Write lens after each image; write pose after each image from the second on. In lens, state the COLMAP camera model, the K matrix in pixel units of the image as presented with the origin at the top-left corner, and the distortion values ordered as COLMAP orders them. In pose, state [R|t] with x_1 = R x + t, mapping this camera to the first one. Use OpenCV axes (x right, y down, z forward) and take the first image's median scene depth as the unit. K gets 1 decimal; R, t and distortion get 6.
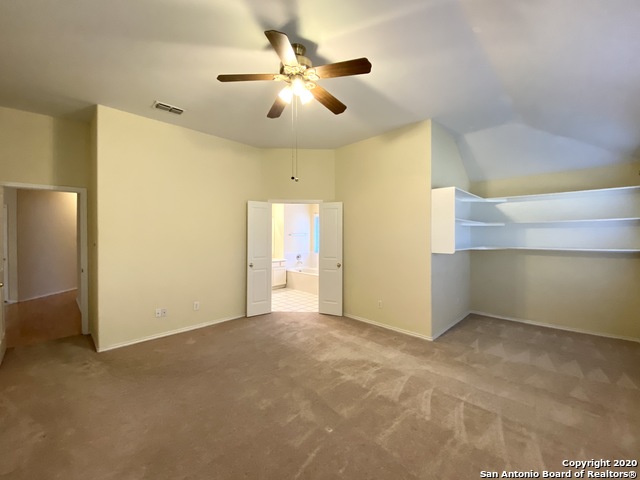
lens RADIAL K [[259.0, 0, 317.2], [0, 259.0, 236.2], [0, 0, 1]] dist [0.034295, -0.028561]
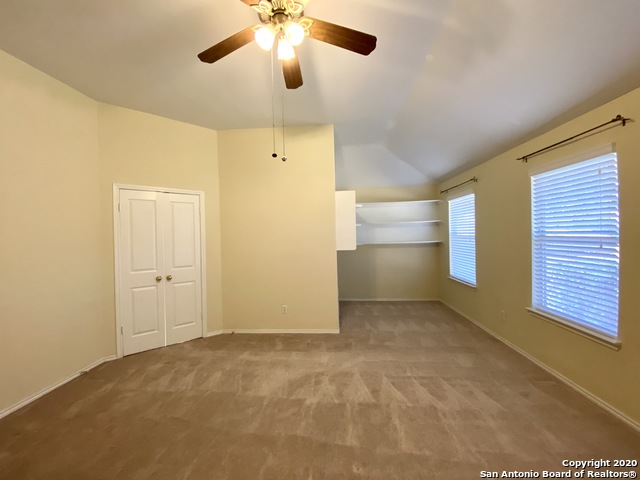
lens RADIAL K [[259.0, 0, 317.2], [0, 259.0, 236.2], [0, 0, 1]] dist [0.034295, -0.028561]
pose [[0.760653, -0.021399, 0.648805, -0.310088], [0.027058, 0.999633, 0.001248, 0.001496], [-0.648594, 0.016606, 0.760953, 0.244580]]
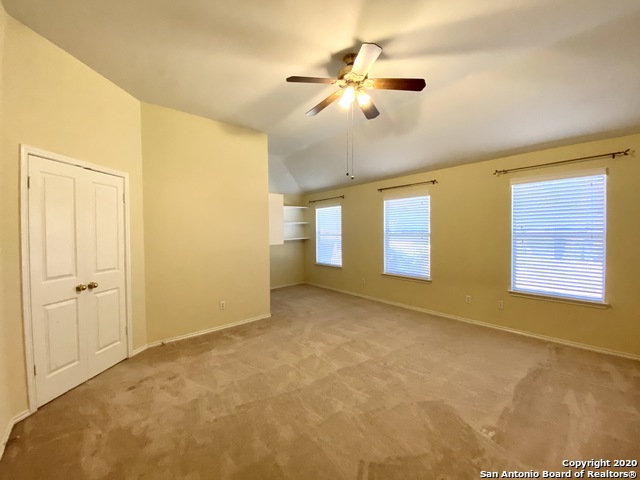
lens RADIAL K [[259.0, 0, 317.2], [0, 259.0, 236.2], [0, 0, 1]] dist [0.034295, -0.028561]
pose [[0.082938, -0.016808, 0.996413, -0.757483], [0.016902, 0.999738, 0.015457, 0.007120], [-0.996411, 0.015559, 0.083200, 0.674714]]
